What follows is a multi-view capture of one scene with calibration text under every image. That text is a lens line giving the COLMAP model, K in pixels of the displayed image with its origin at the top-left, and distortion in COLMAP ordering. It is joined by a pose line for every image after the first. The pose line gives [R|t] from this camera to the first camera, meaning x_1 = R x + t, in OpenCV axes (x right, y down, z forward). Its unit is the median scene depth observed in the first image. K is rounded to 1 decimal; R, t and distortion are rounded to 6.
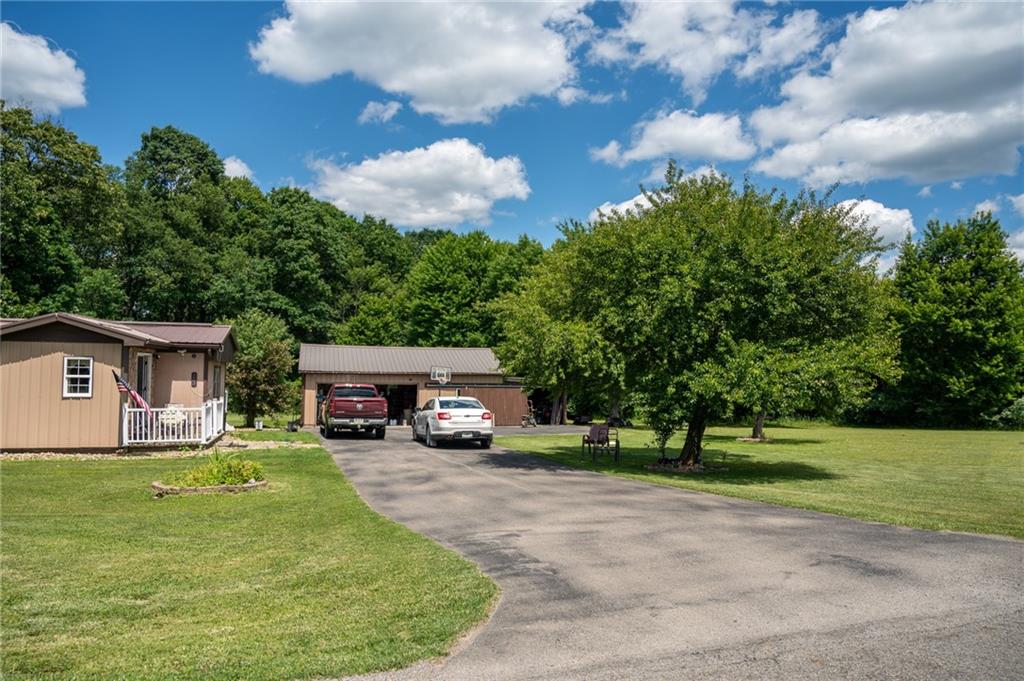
lens RADIAL K [[696.3, 0, 522.1], [0, 696.3, 343.1], [0, 0, 1]] dist [-0.022823, 0.004975]
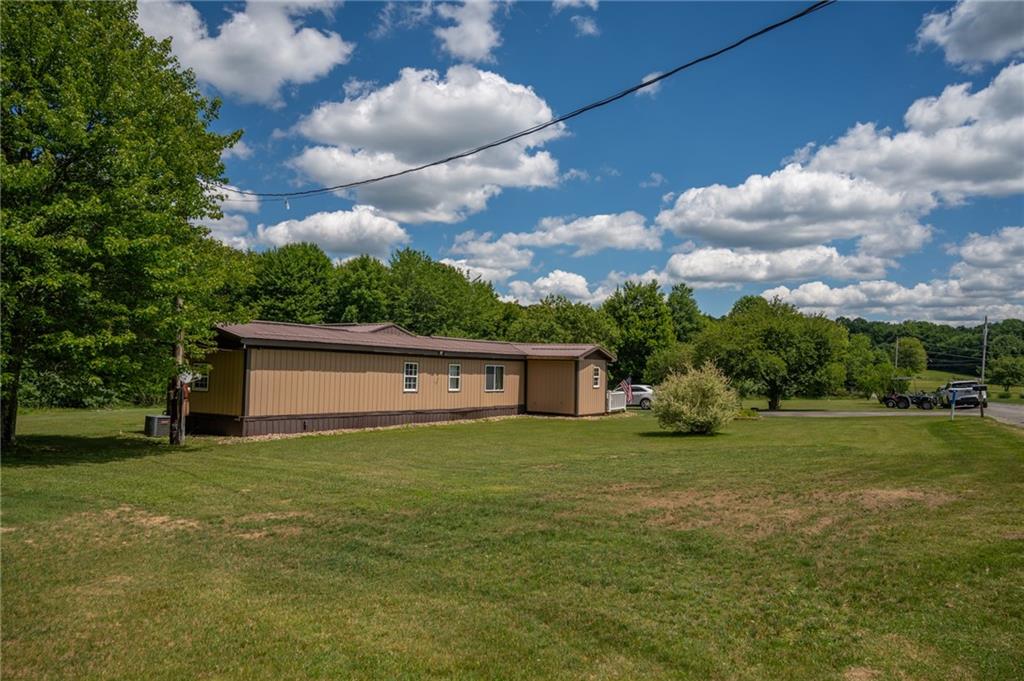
lens RADIAL K [[702.7, 0, 514.9], [0, 702.7, 337.1], [0, 0, 1]] dist [-0.011027, 0.001170]
pose [[0.750072, 0.031965, 0.660584, -0.793381], [-0.037130, 0.999291, -0.006196, -0.015968], [-0.660314, -0.019880, 0.750727, -0.125586]]
